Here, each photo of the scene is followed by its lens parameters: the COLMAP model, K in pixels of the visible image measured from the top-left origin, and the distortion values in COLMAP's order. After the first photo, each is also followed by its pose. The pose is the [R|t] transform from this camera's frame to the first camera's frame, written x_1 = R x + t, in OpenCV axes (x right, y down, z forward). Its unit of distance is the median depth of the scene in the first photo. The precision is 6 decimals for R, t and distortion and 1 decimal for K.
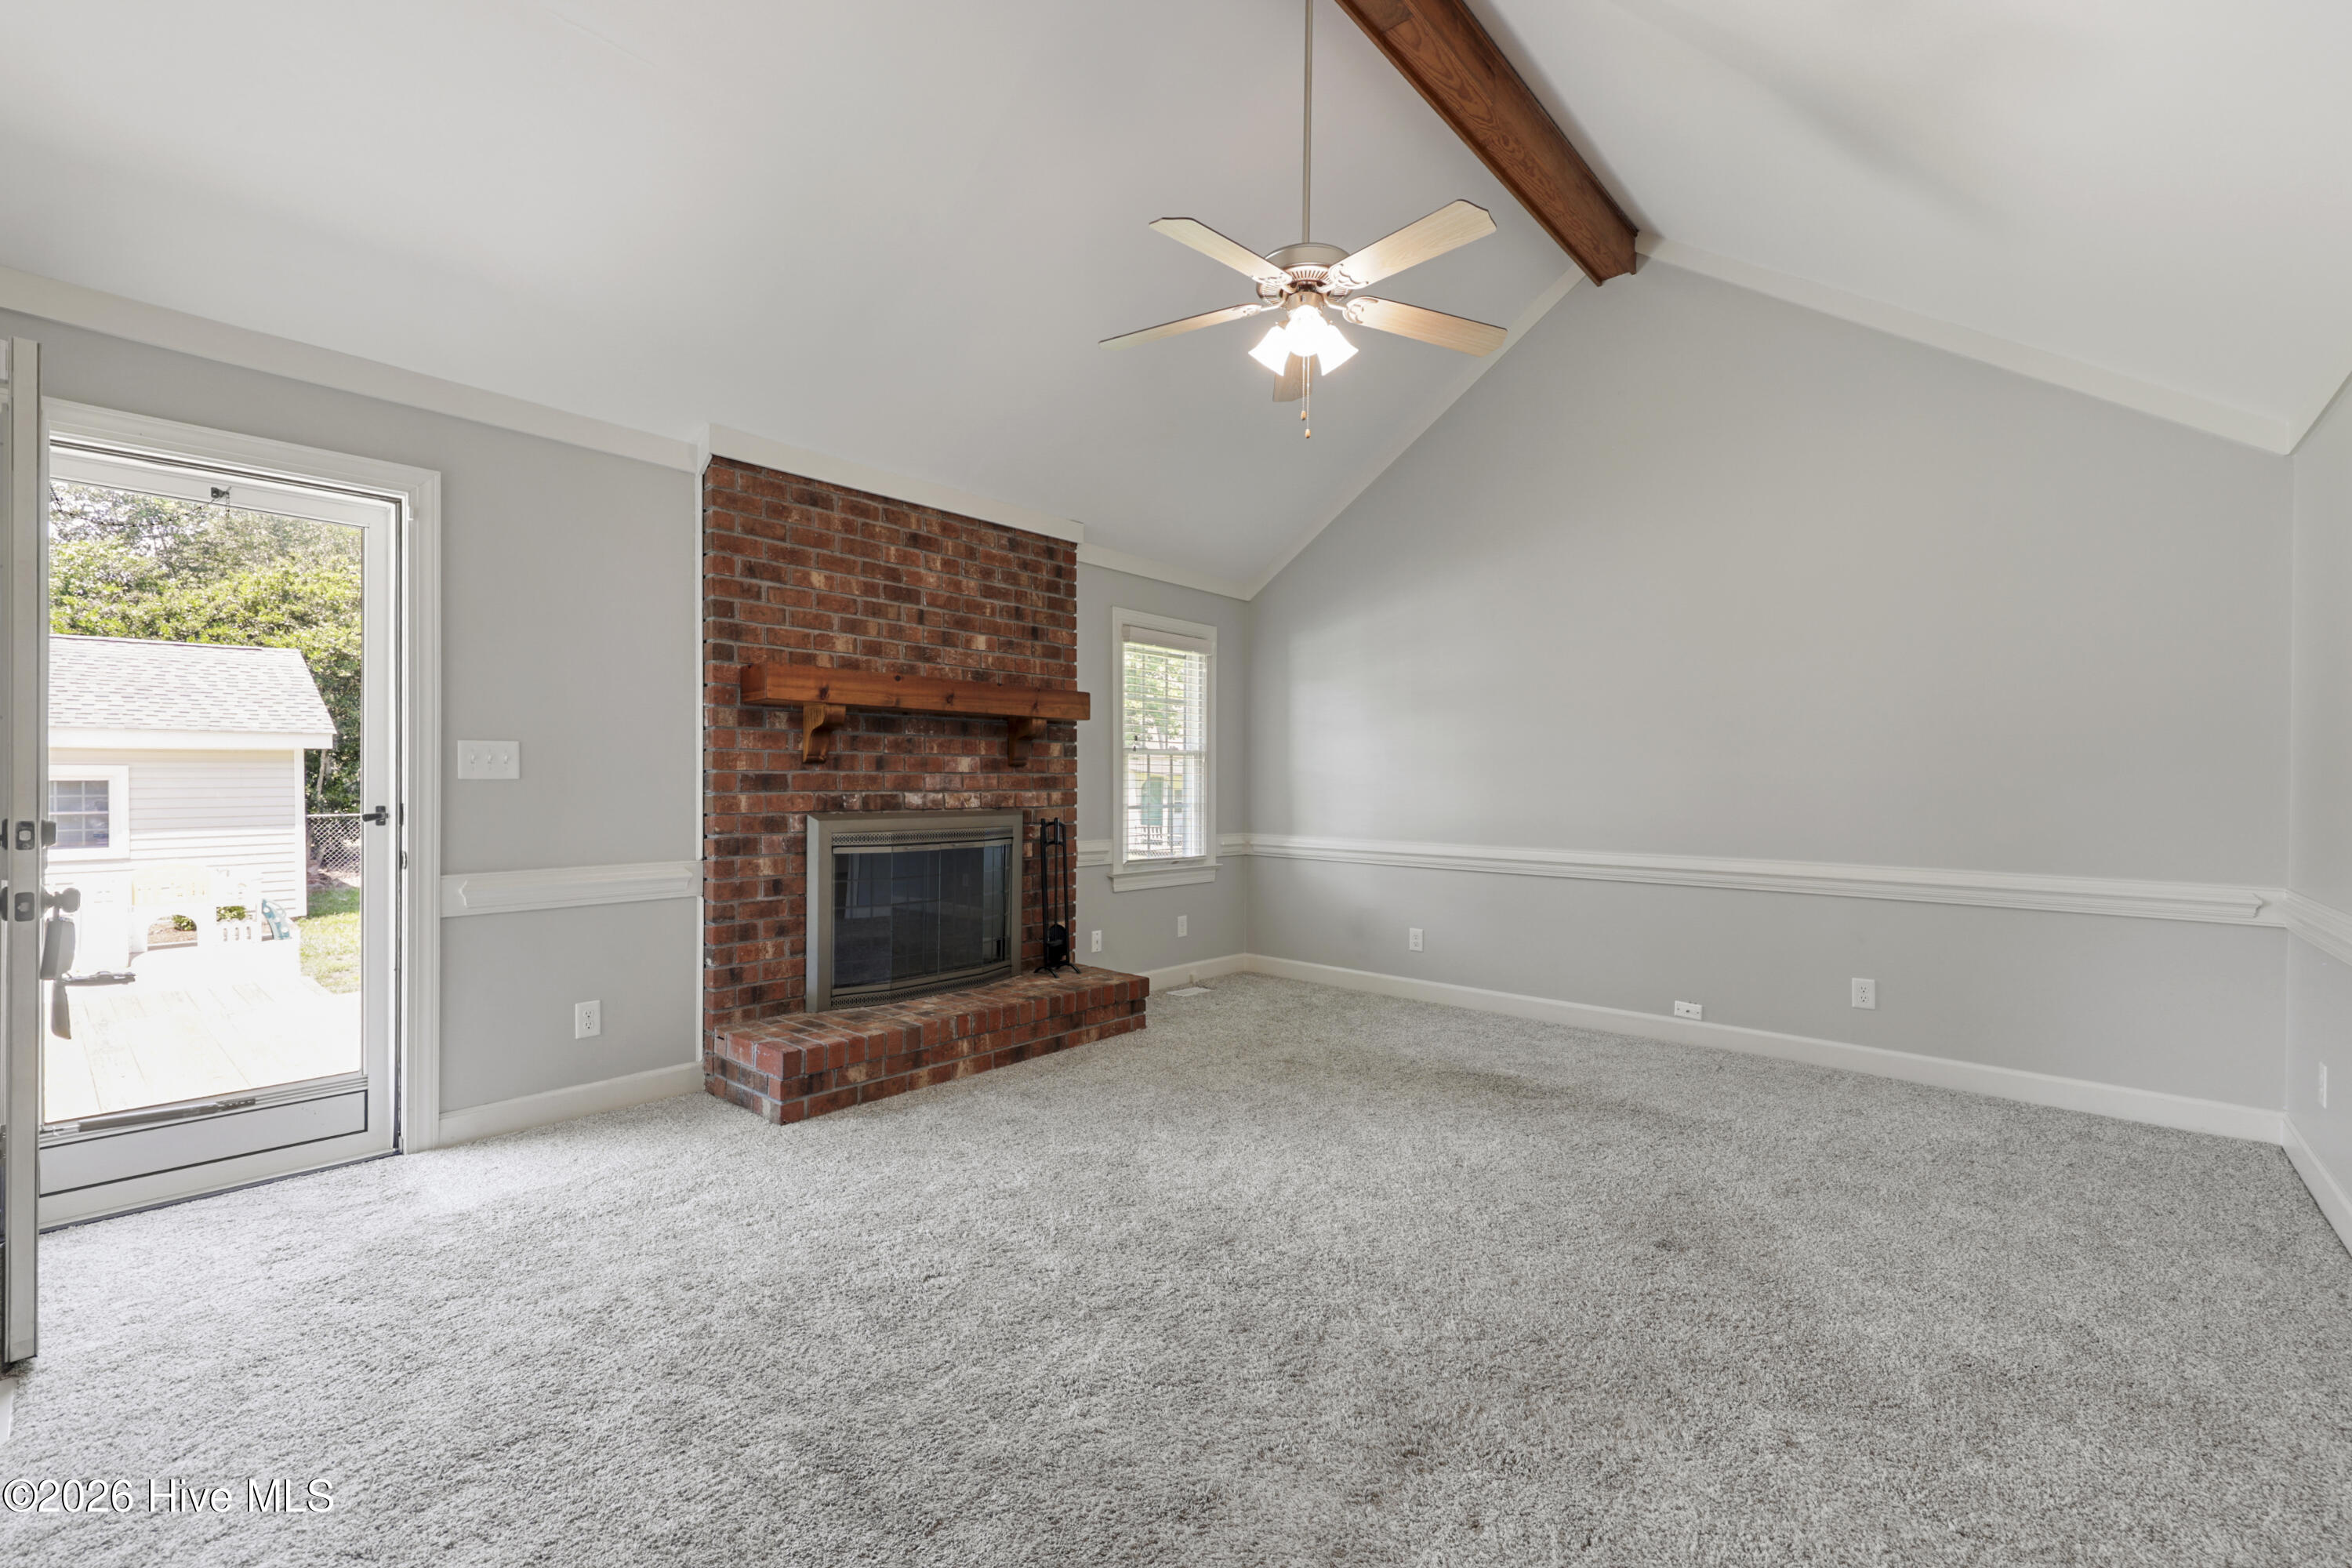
lens RADIAL K [[978.3, 0, 1160.1], [0, 978.3, 792.4], [0, 0, 1]] dist [-0.001222, -0.000288]
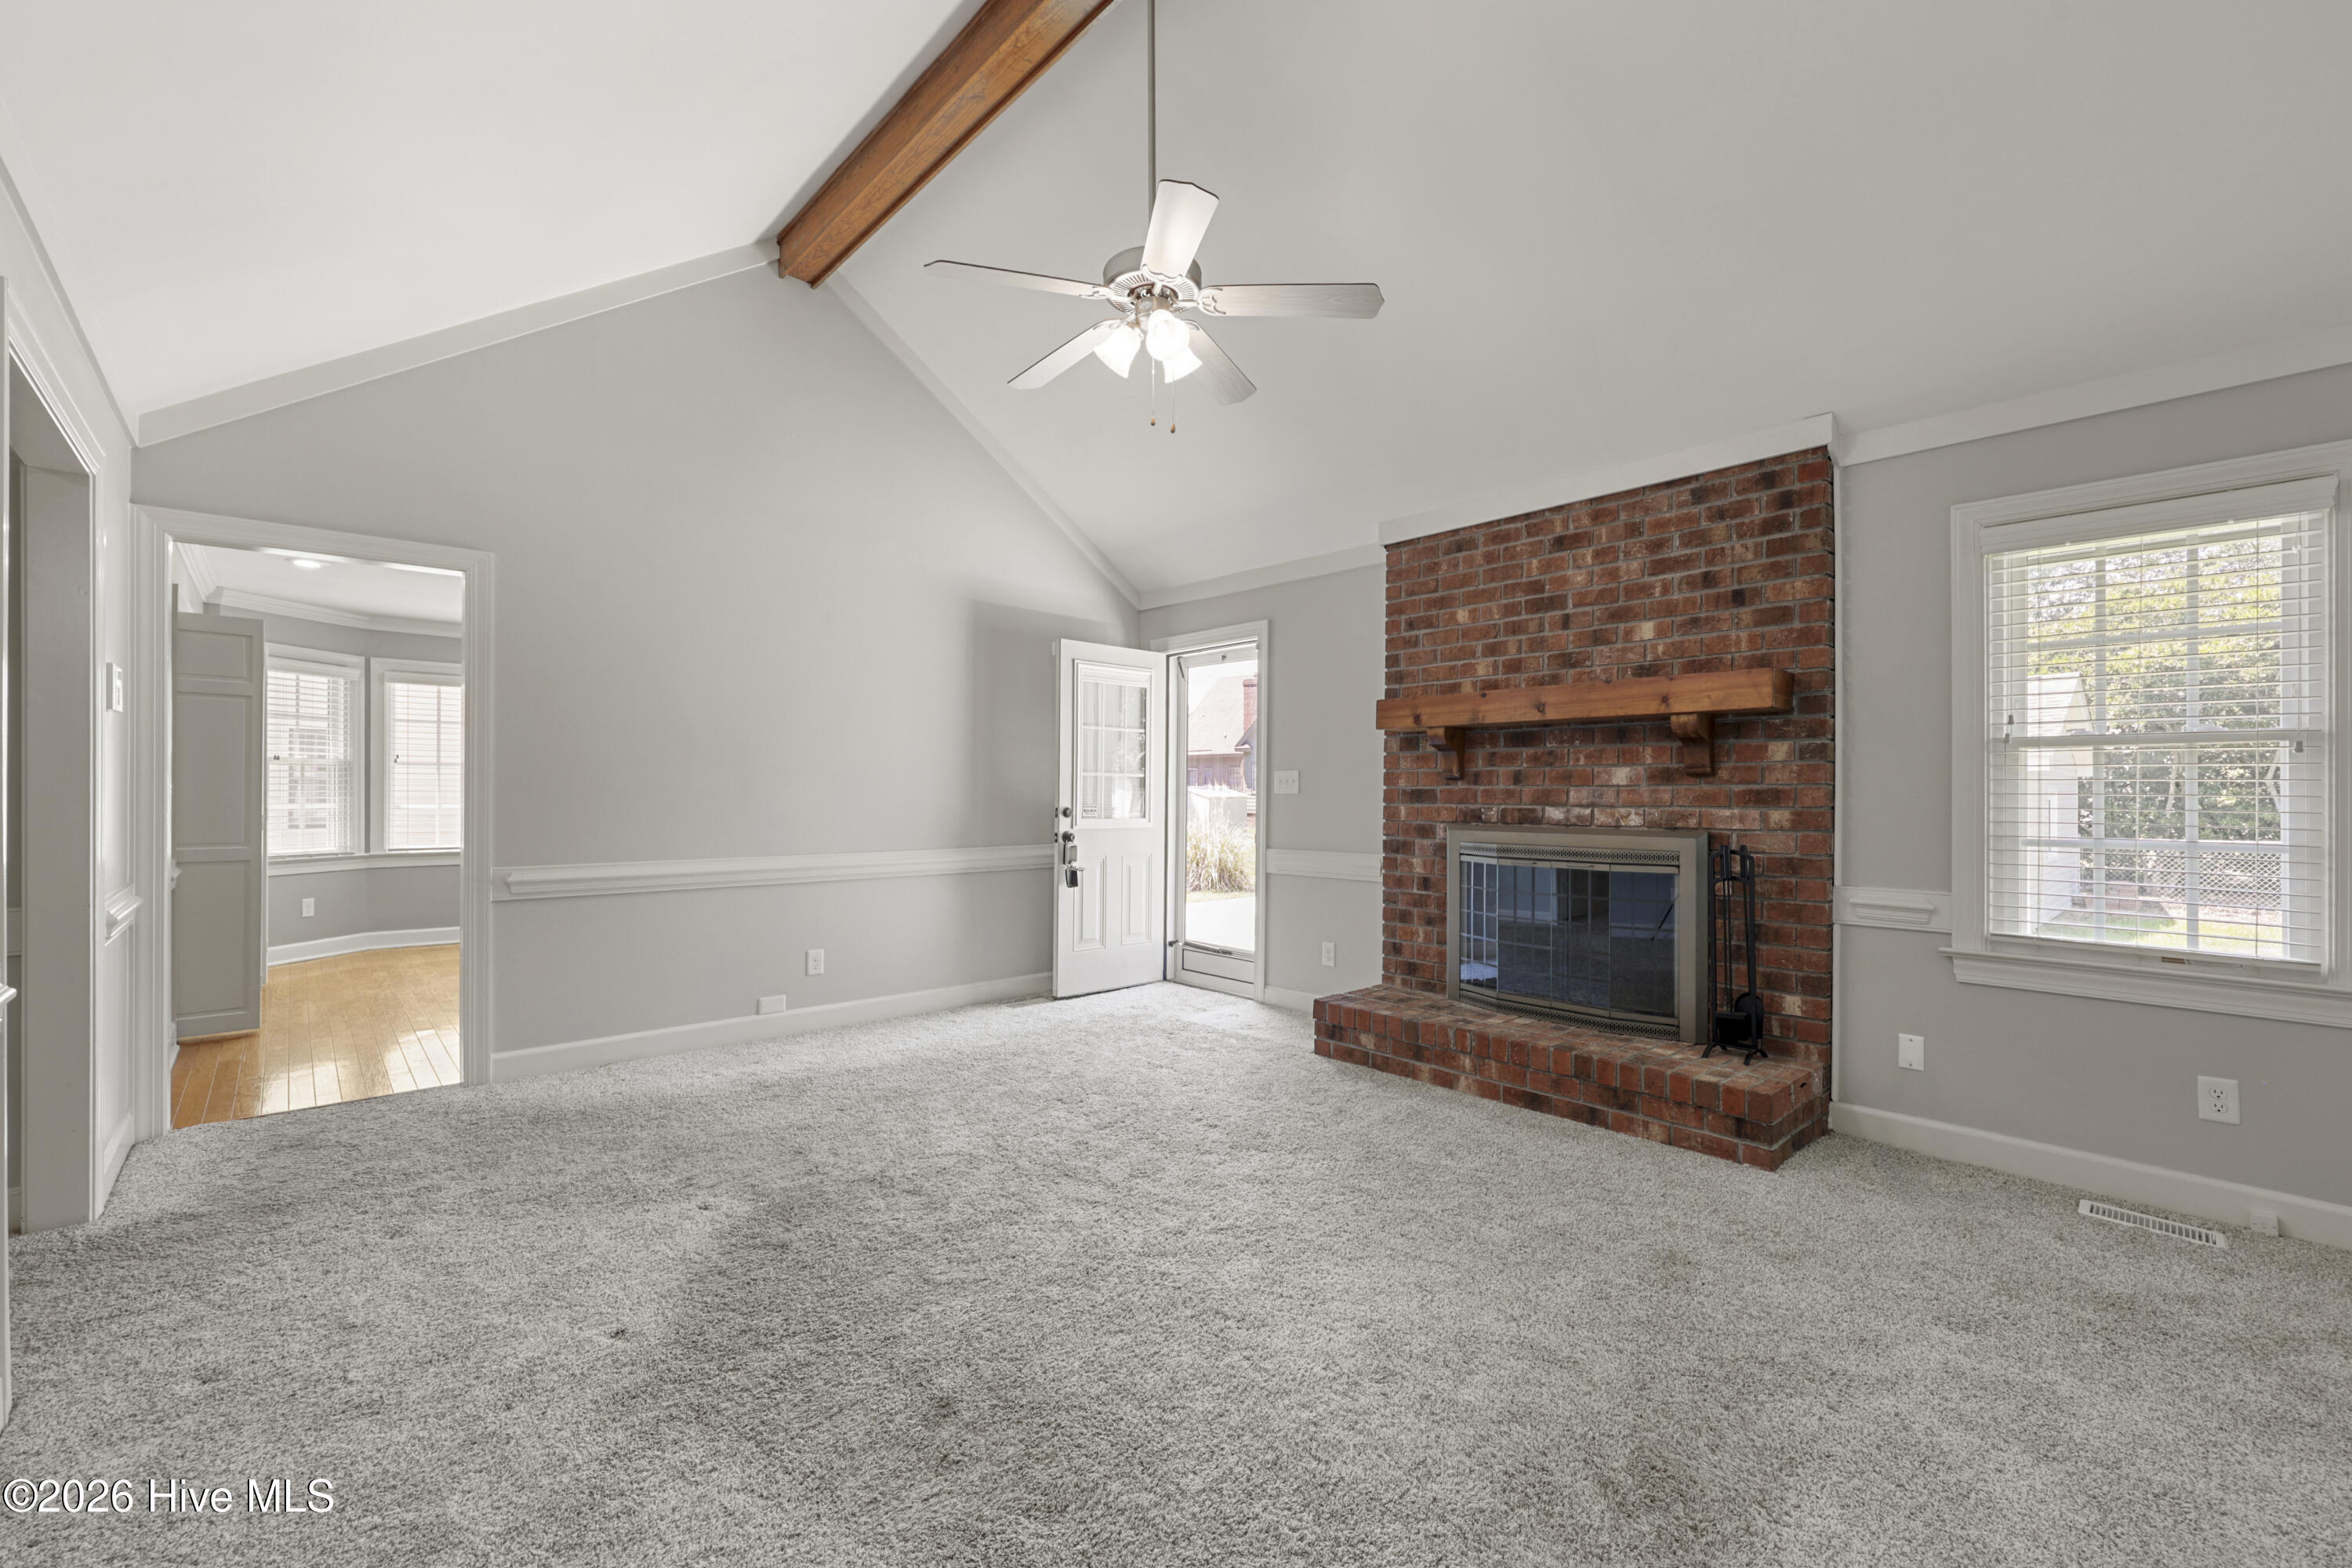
lens RADIAL K [[978.3, 0, 1186.0], [0, 978.3, 794.8], [0, 0, 1]] dist [-0.001222, -0.000288]
pose [[-0.088449, -0.003580, -0.996074, 0.763144], [-0.016028, 0.999869, -0.002170, -0.004017], [0.995952, 0.015773, -0.088495, 0.753013]]
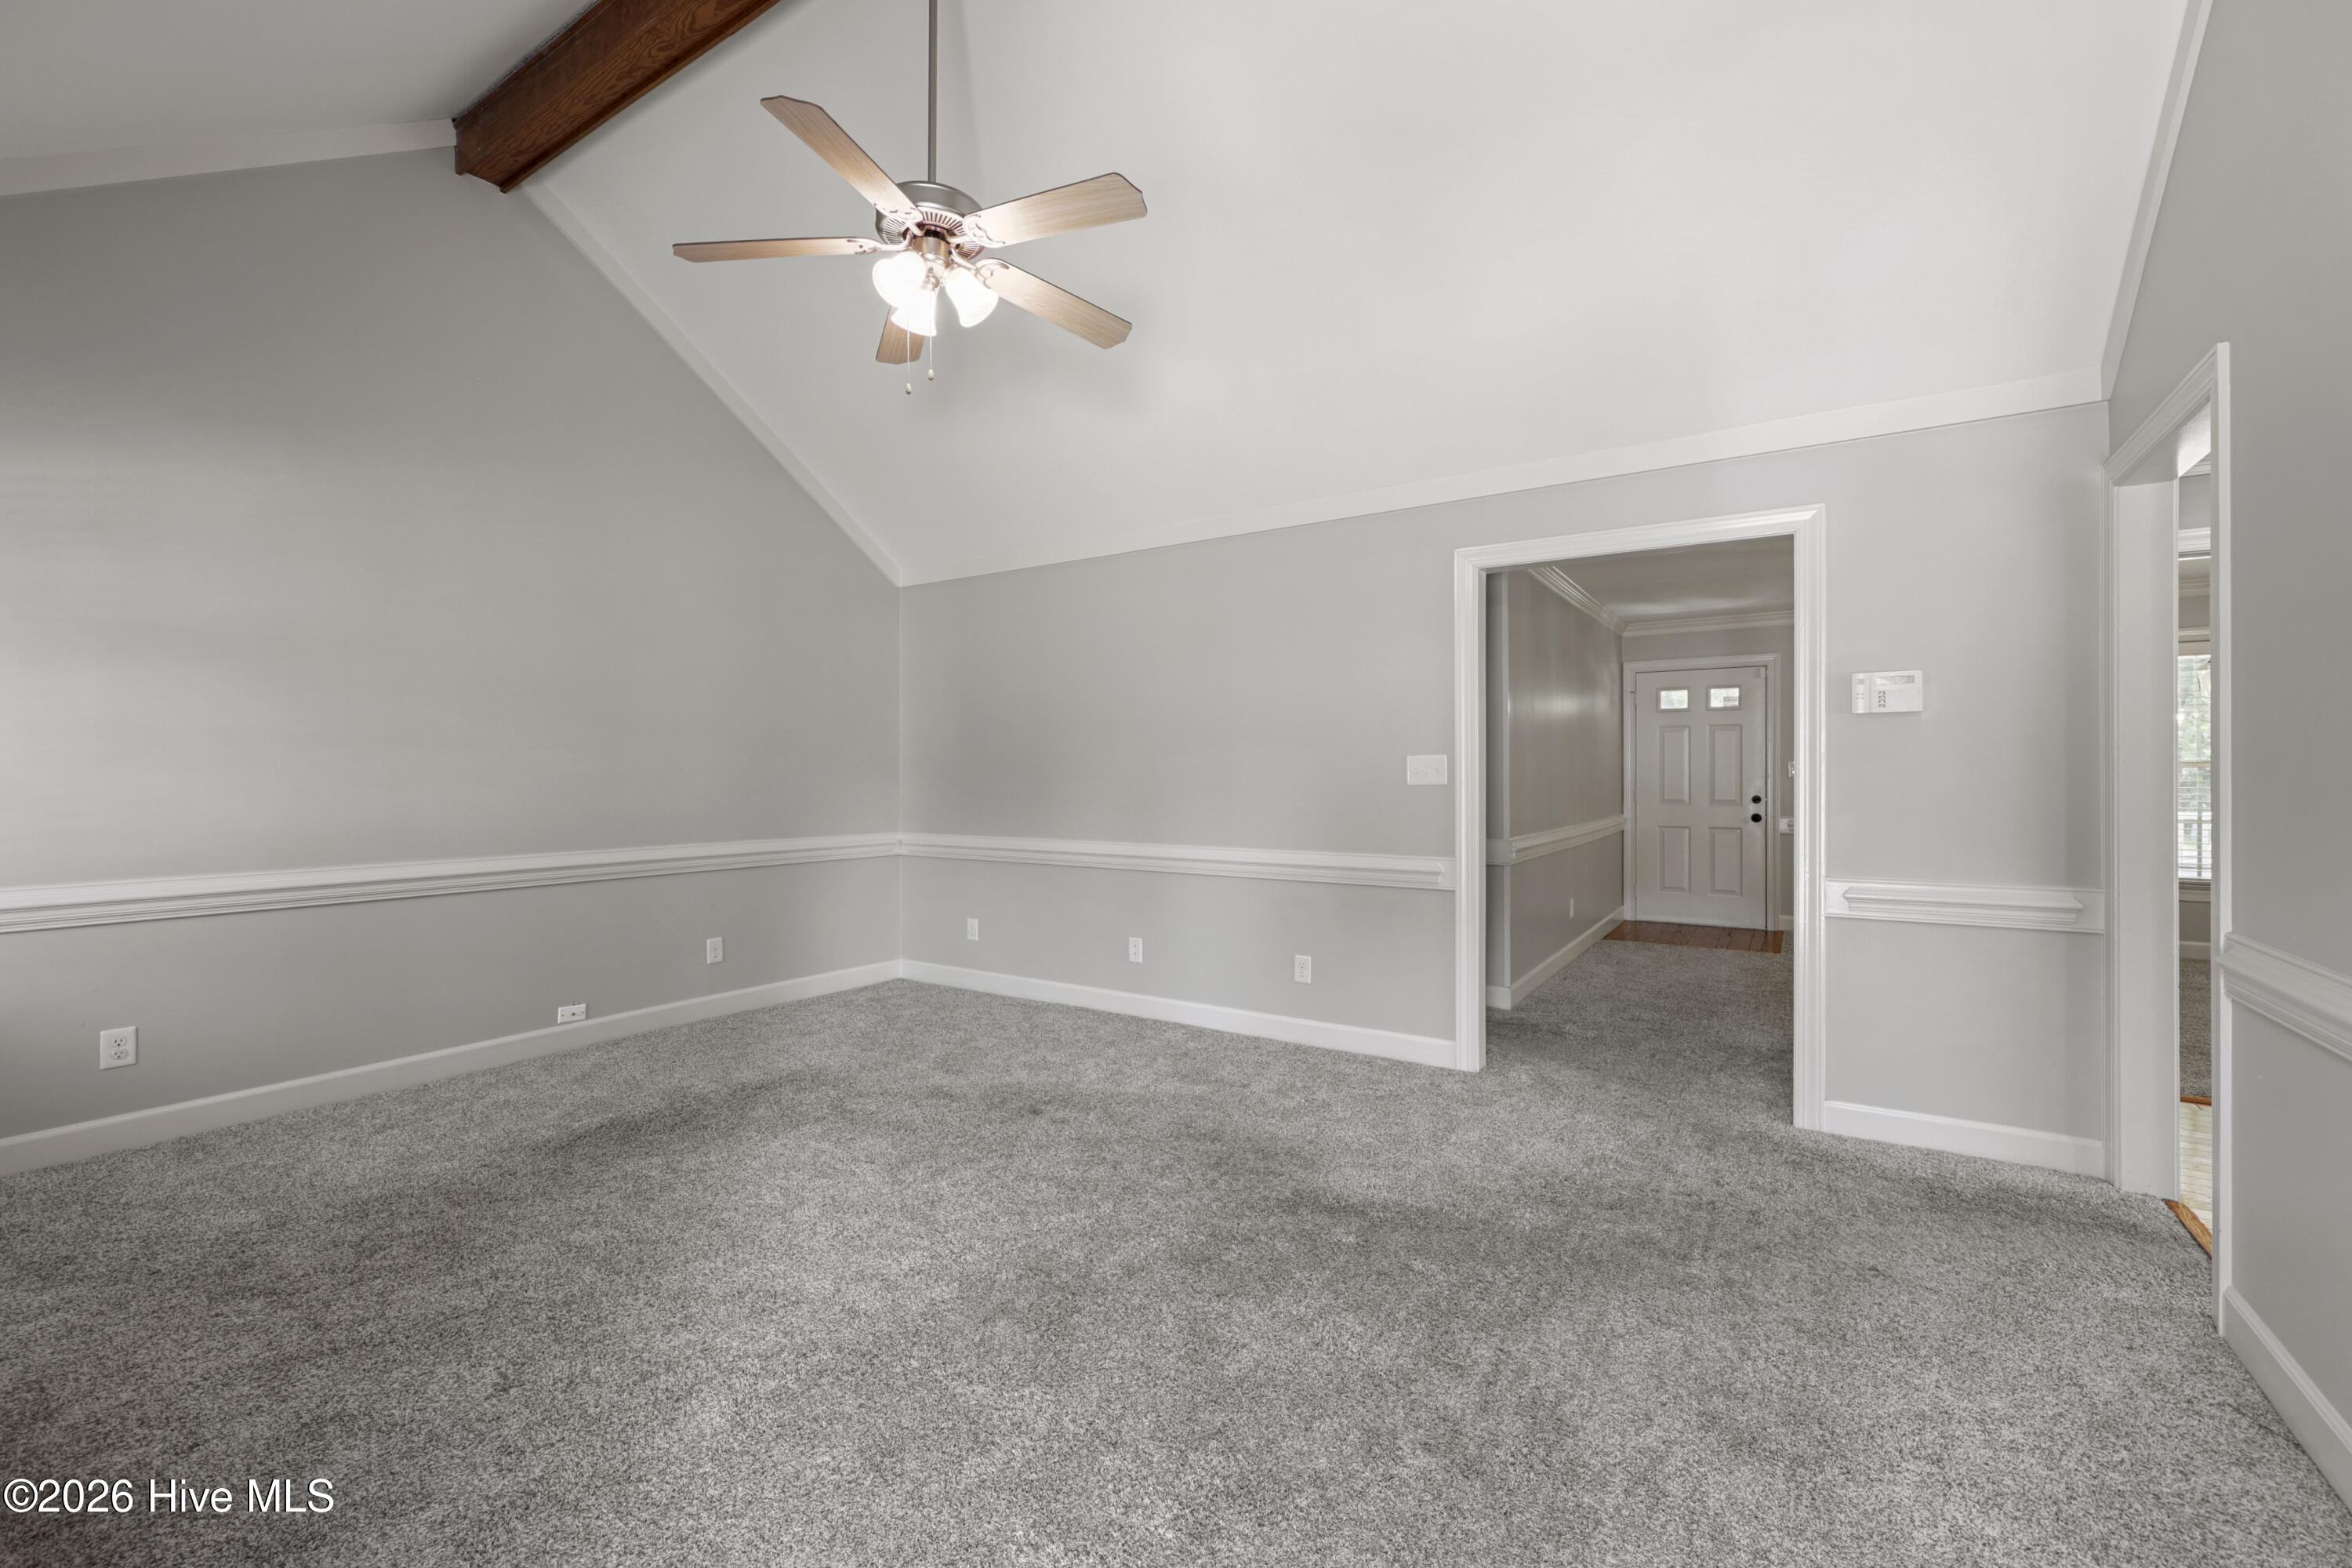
lens RADIAL K [[978.3, 0, 1163.5], [0, 978.3, 777.2], [0, 0, 1]] dist [-0.001222, -0.000288]
pose [[-0.138743, -0.010684, 0.990271, -0.523340], [0.010378, 0.999871, 0.012242, -0.014034], [-0.990274, 0.011976, -0.138614, 0.610893]]
